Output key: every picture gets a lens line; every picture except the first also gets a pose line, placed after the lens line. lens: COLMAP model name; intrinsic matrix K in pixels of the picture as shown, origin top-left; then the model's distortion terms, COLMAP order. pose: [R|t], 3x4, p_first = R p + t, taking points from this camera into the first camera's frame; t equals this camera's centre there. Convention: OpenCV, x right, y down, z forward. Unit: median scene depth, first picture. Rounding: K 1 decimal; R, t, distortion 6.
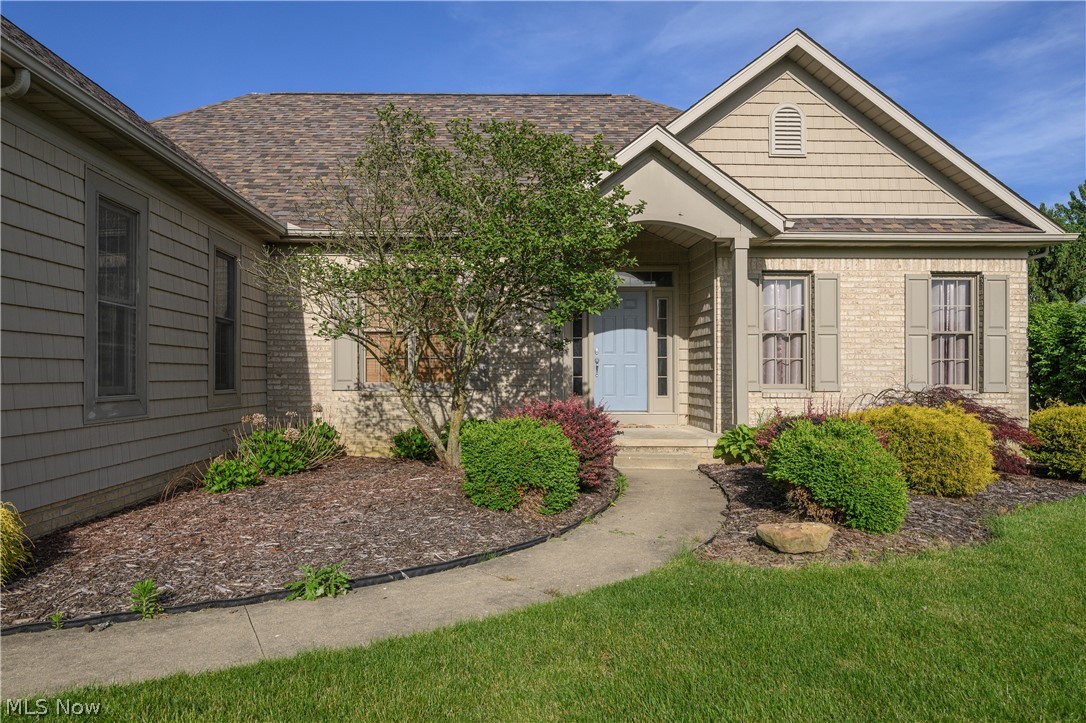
lens RADIAL K [[783.8, 0, 536.1], [0, 783.8, 364.4], [0, 0, 1]] dist [0.011467, 0.001819]
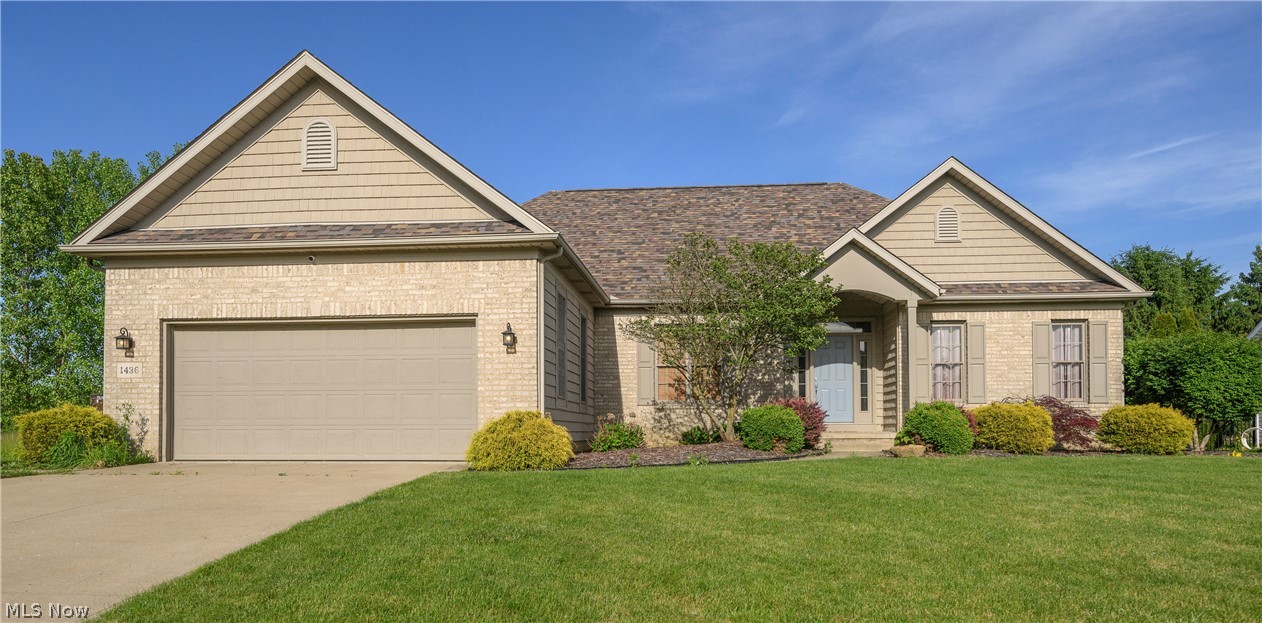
lens RADIAL K [[873.8, 0, 658.4], [0, 873.8, 407.5], [0, 0, 1]] dist [0.014190, 0.002398]
pose [[0.994180, -0.007183, -0.107493, -0.039769], [0.005968, 0.999915, -0.011625, 0.056707], [0.107567, 0.010916, 0.994138, -0.660690]]
